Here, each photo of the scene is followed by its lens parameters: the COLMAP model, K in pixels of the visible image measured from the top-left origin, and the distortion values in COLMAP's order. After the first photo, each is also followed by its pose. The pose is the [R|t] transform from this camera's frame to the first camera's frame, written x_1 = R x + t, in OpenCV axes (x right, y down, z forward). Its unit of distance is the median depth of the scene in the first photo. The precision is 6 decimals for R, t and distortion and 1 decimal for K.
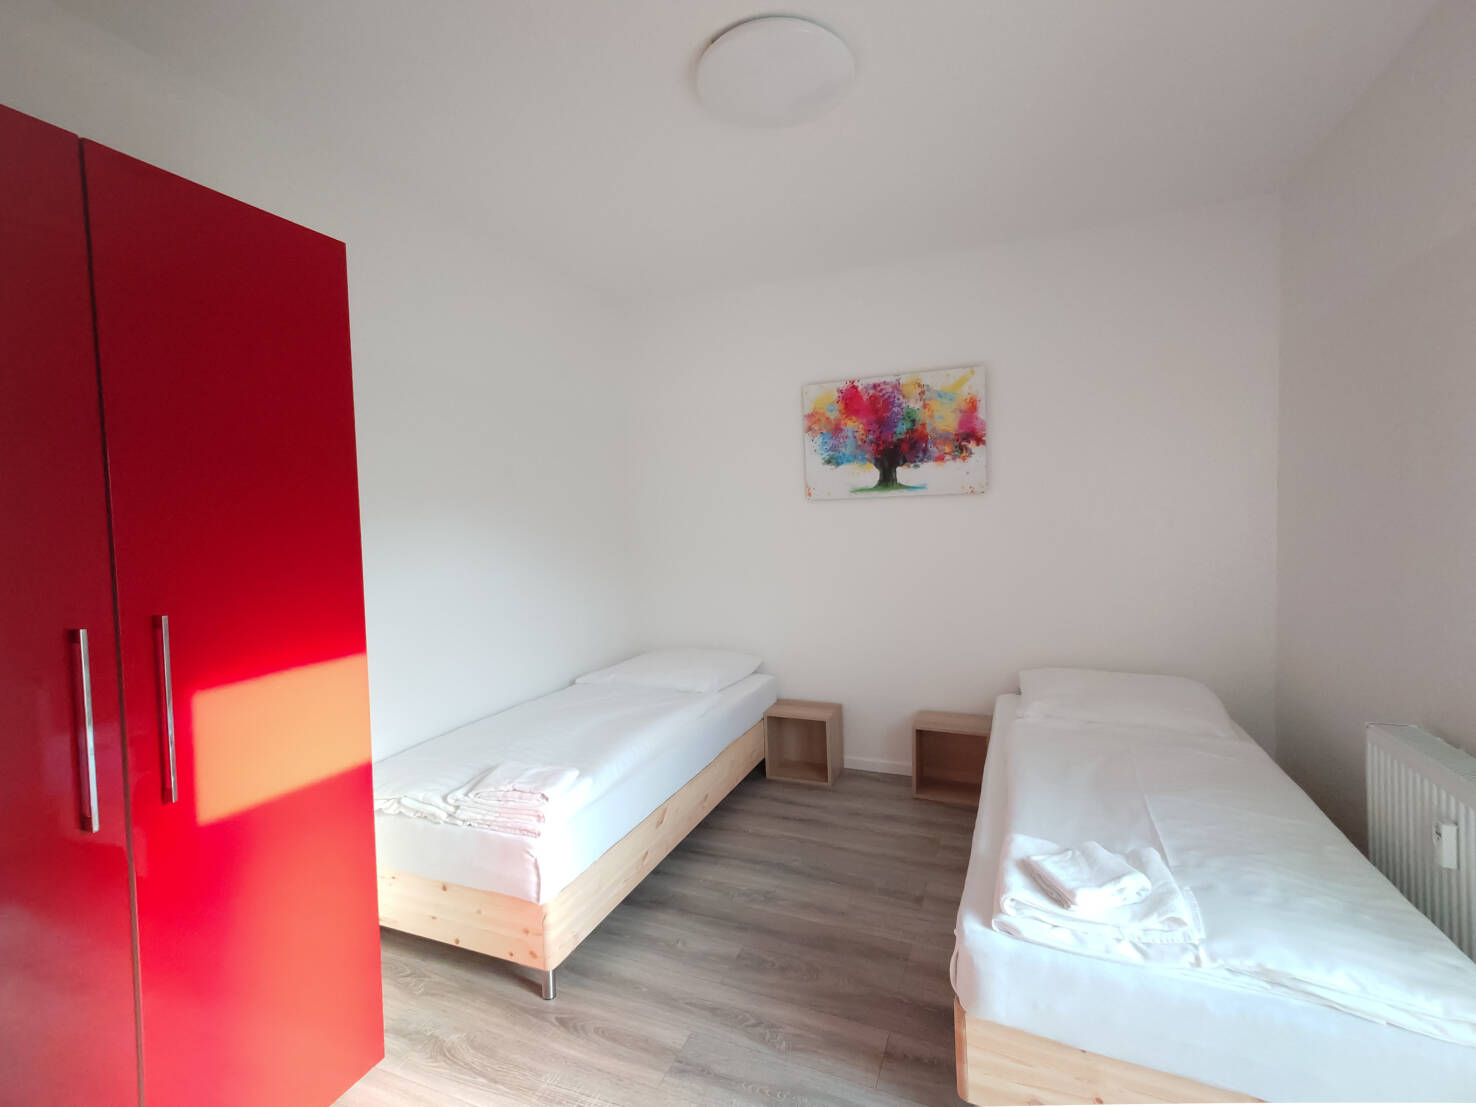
lens RADIAL K [[662.4, 0, 736.7], [0, 662.4, 549.0], [0, 0, 1]] dist [-0.011263, -0.001711]
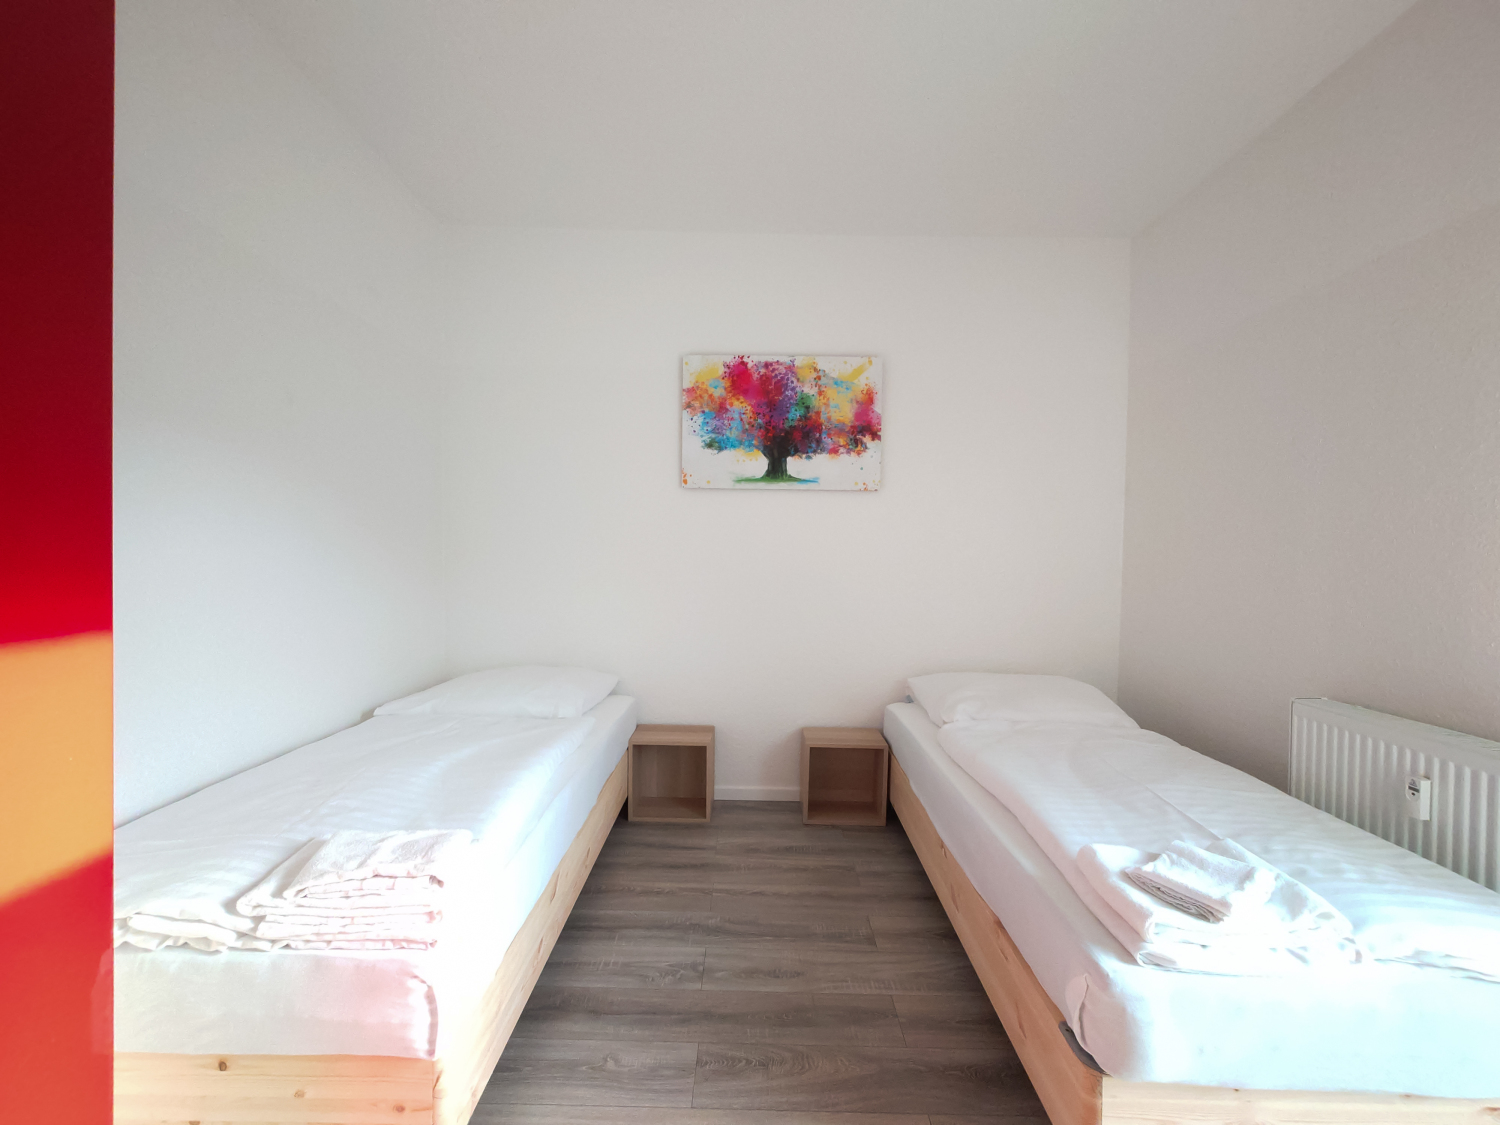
lens RADIAL K [[673.1, 0, 744.0], [0, 673.1, 569.7], [0, 0, 1]] dist [-0.011263, -0.001711]
pose [[0.922532, 0.032574, 0.384543, -0.212660], [-0.024305, 0.999357, -0.026344, 0.073384], [-0.385154, 0.014957, 0.922731, 0.236652]]
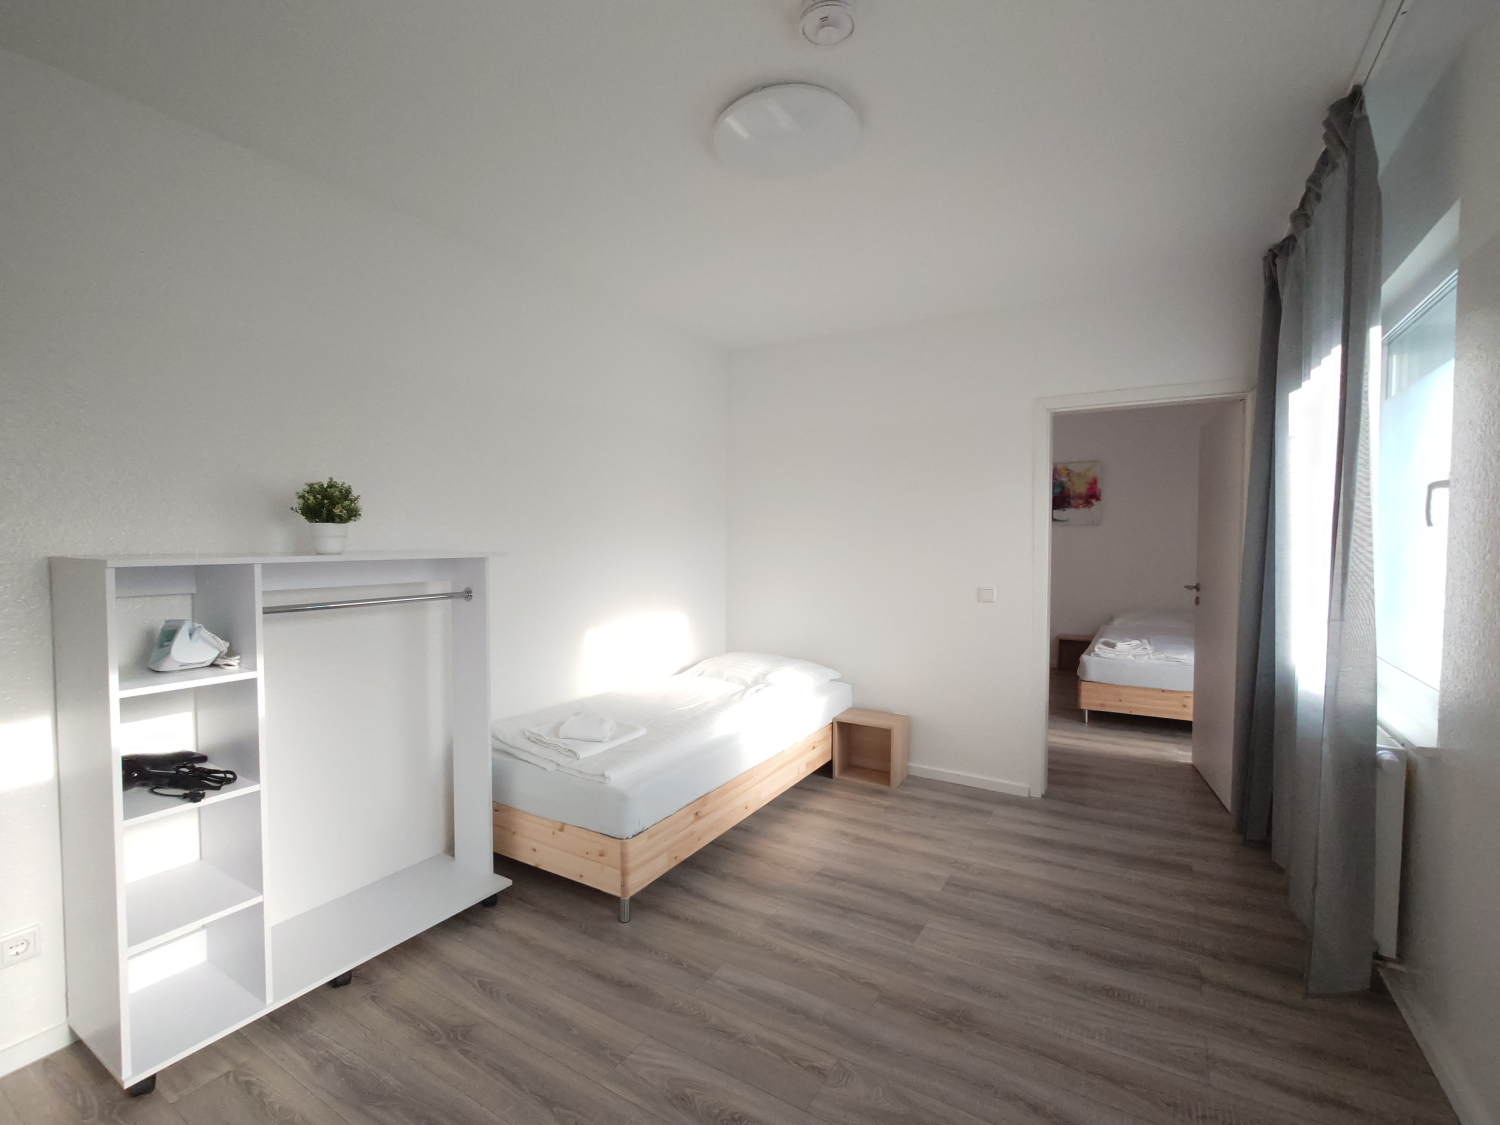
lens RADIAL K [[673.1, 0, 756.8], [0, 673.1, 566.8], [0, 0, 1]] dist [-0.011263, -0.001711]
pose [[0.990972, 0.035349, -0.129322, -0.493707], [-0.034909, 0.999374, 0.005668, 0.086603], [0.129442, -0.001102, 0.991586, -1.470296]]
